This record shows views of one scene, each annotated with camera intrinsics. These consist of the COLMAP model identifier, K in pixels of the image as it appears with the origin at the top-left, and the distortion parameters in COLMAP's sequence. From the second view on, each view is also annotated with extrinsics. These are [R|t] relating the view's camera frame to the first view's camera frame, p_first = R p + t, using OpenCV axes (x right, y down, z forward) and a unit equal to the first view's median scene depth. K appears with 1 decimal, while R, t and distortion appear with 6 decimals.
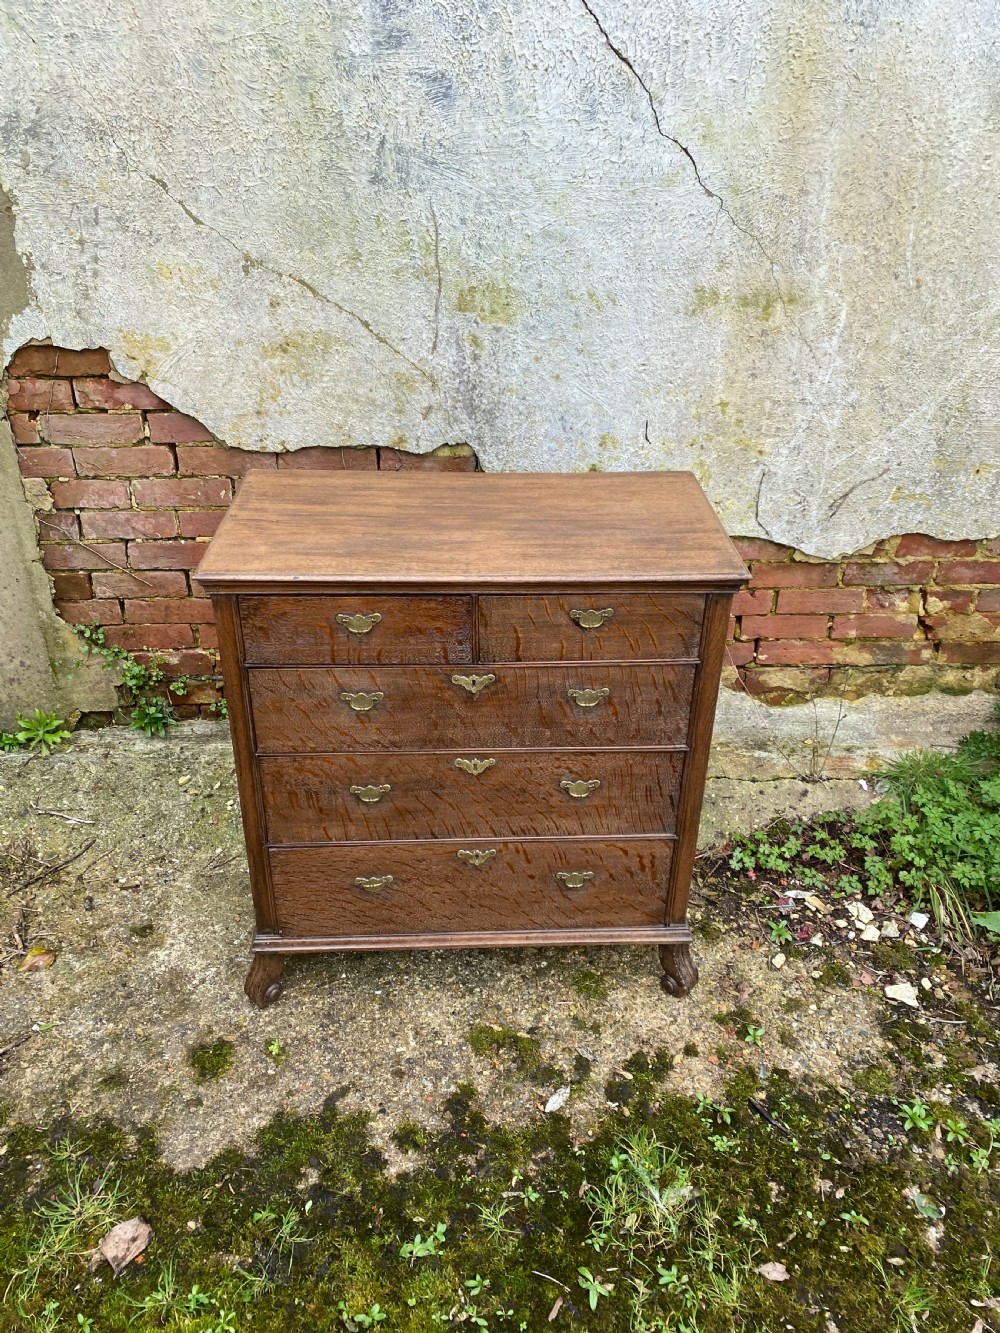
lens RADIAL K [[1020.5, 0, 507.5], [0, 1020.5, 656.3], [0, 0, 1]] dist [0.016351, -0.007641]
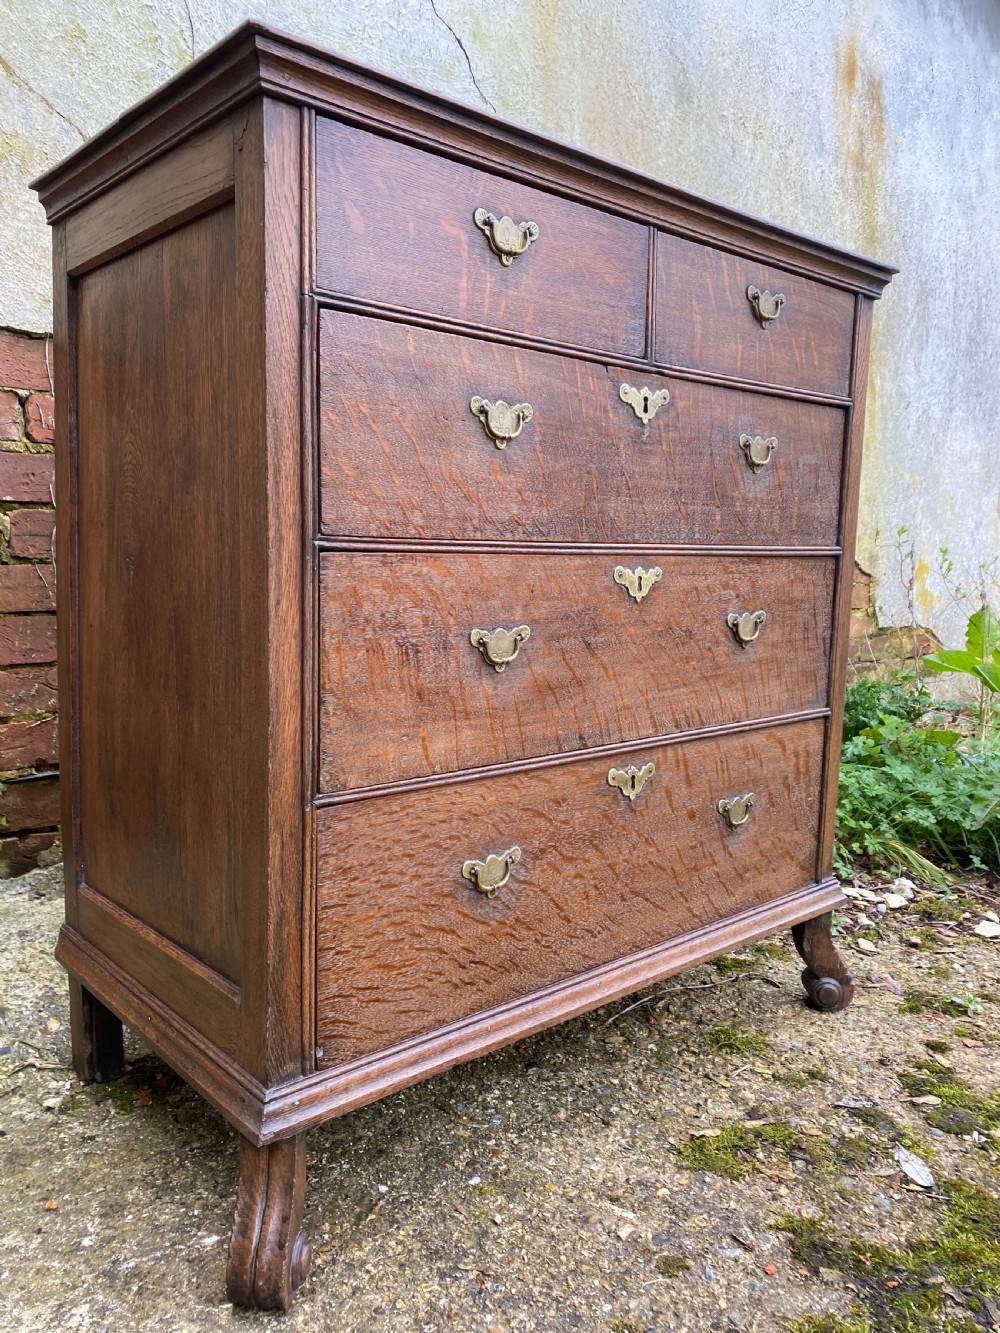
lens RADIAL K [[1020.5, 0, 492.2], [0, 1020.5, 670.5], [0, 0, 1]] dist [0.016351, -0.007641]
pose [[0.778699, -0.076198, 0.622753, -0.398143], [0.305622, 0.912936, -0.270450, 0.247328], [-0.547926, 0.400926, 0.734190, 0.563295]]
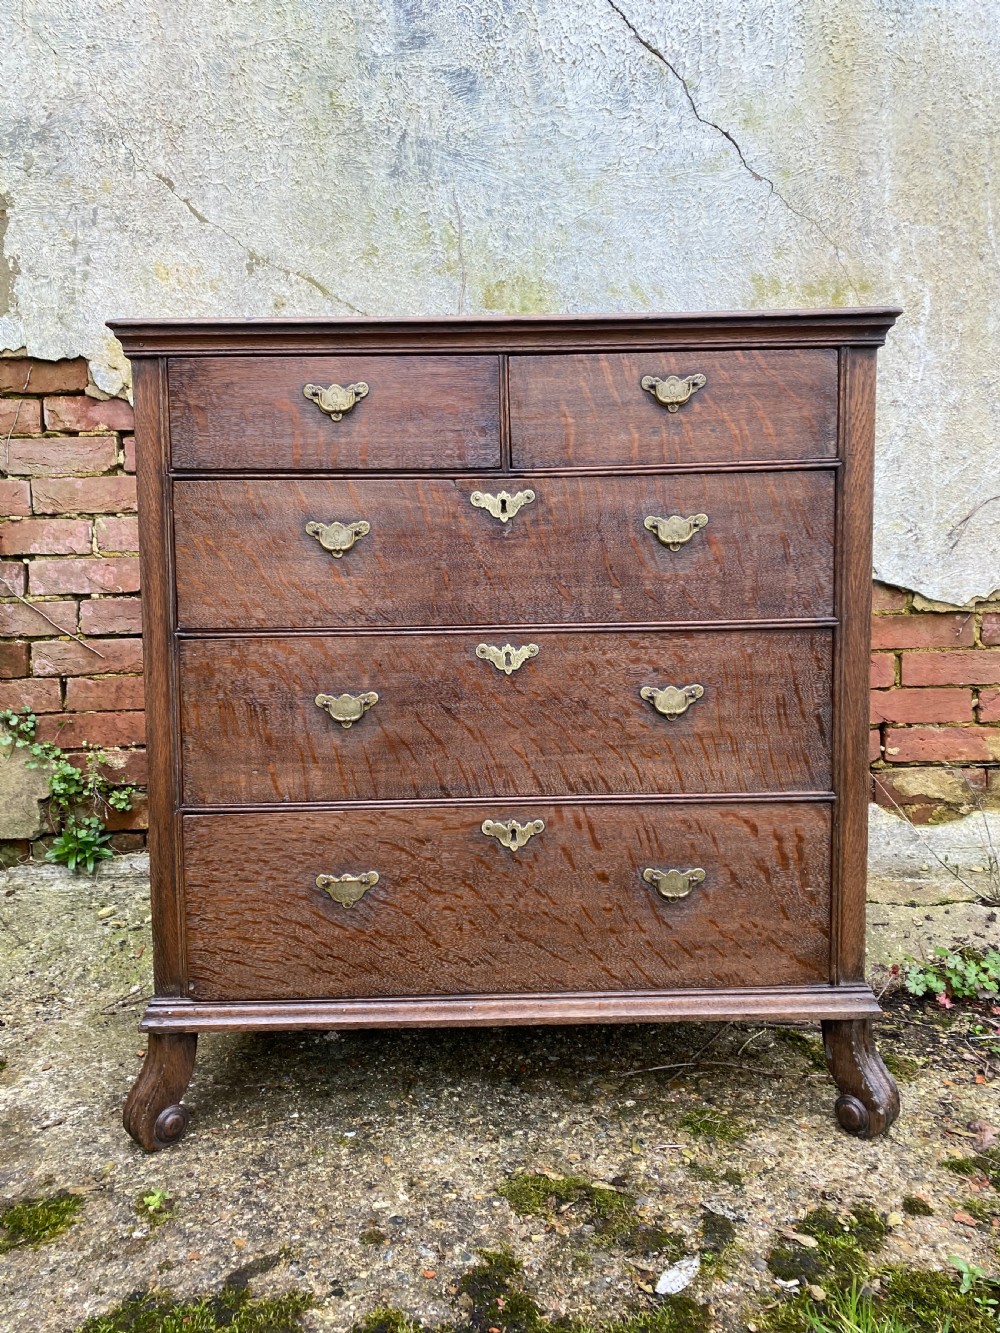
lens RADIAL K [[1020.5, 0, 500.5], [0, 1020.5, 654.4], [0, 0, 1]] dist [0.016351, -0.007641]
pose [[0.998869, -0.028611, -0.037967, -0.010413], [0.009339, 0.901158, -0.433391, 0.339255], [0.046614, 0.432546, 0.900406, 0.360310]]
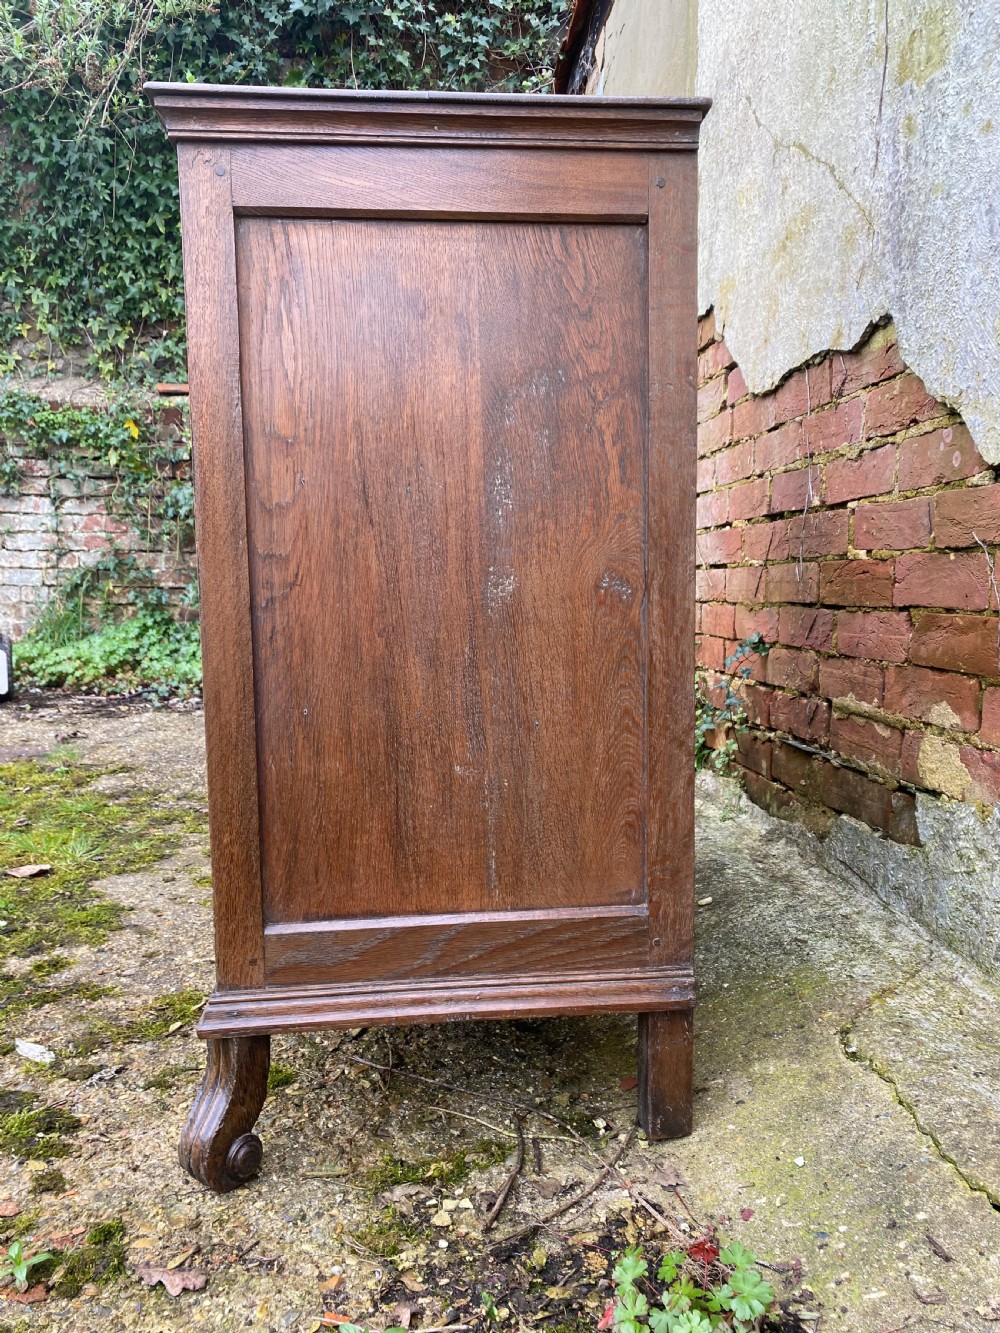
lens RADIAL K [[1020.5, 0, 490.5], [0, 1020.5, 674.3], [0, 0, 1]] dist [0.016351, -0.007641]
pose [[0.050432, 0.085068, -0.995098, 0.612593], [-0.490344, 0.870120, 0.049533, 0.053894], [0.870069, 0.485442, 0.085595, 0.977255]]
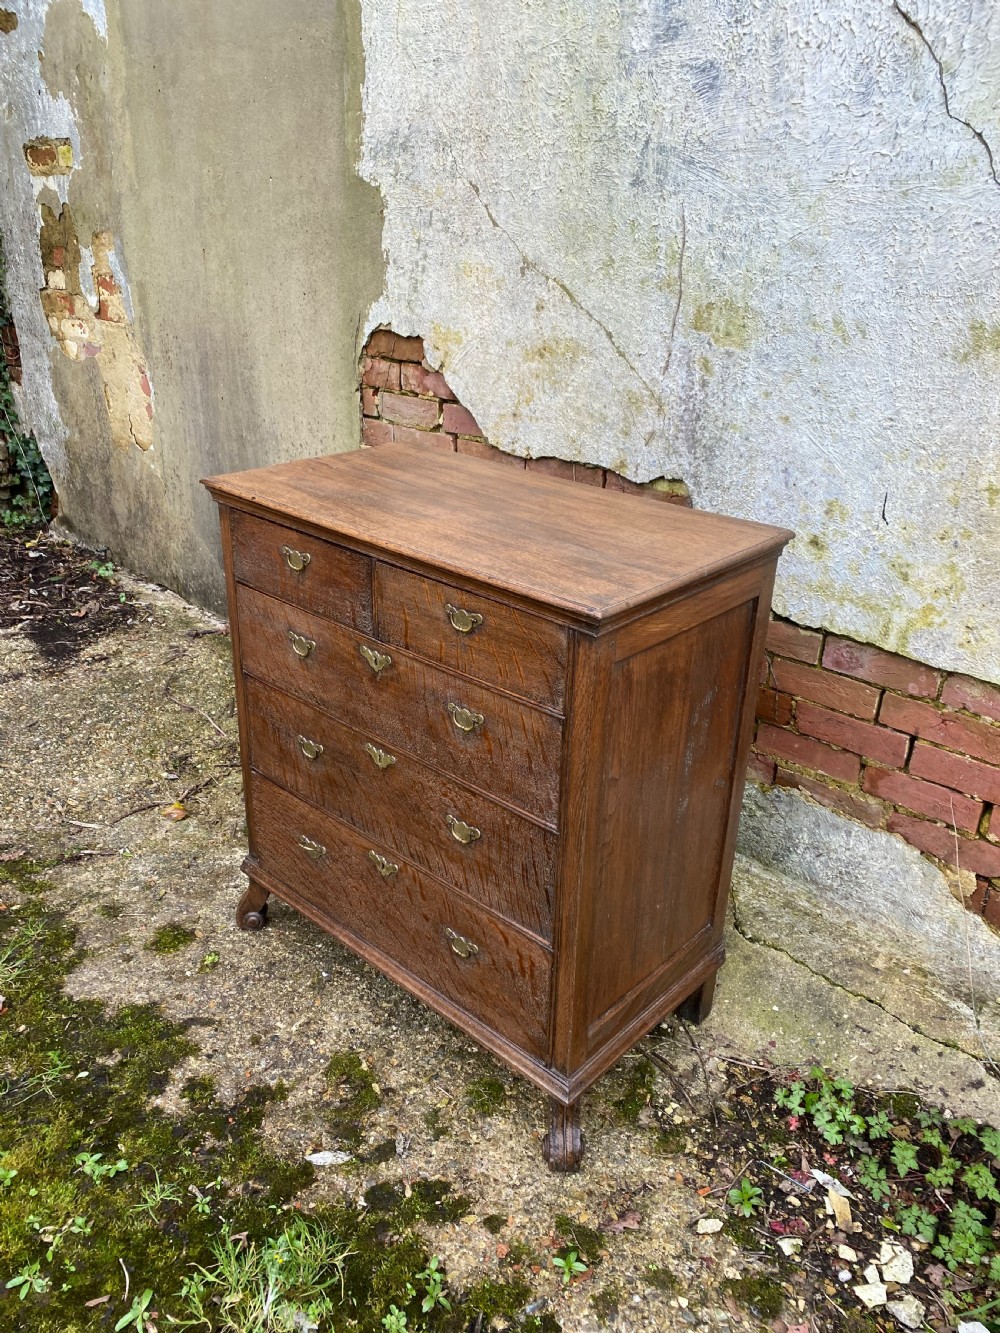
lens RADIAL K [[1020.5, 0, 491.0], [0, 1020.5, 669.9], [0, 0, 1]] dist [0.016351, -0.007641]
pose [[0.696023, 0.294584, -0.654807, 0.537059], [-0.365721, 0.930249, 0.029759, -0.026044], [0.617900, 0.218764, 0.755210, 0.306477]]
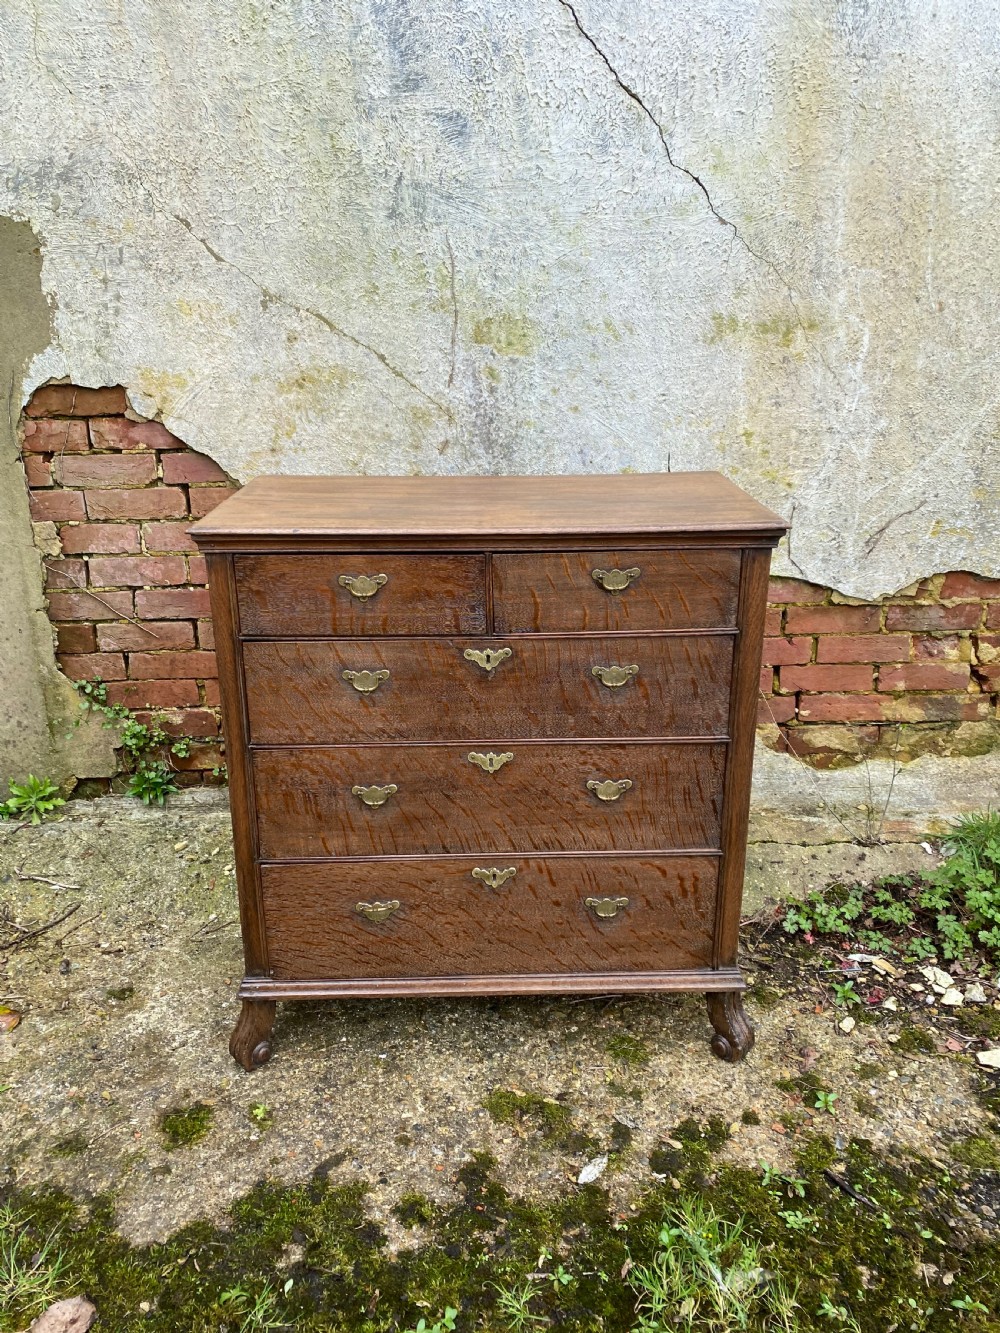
lens RADIAL K [[1020.5, 0, 499.1], [0, 1020.5, 655.9], [0, 0, 1]] dist [0.016351, -0.007641]
pose [[0.999312, -0.013320, -0.034627, 0.006591], [0.006400, 0.981230, -0.192734, 0.165439], [0.036544, 0.192380, 0.980640, 0.089699]]
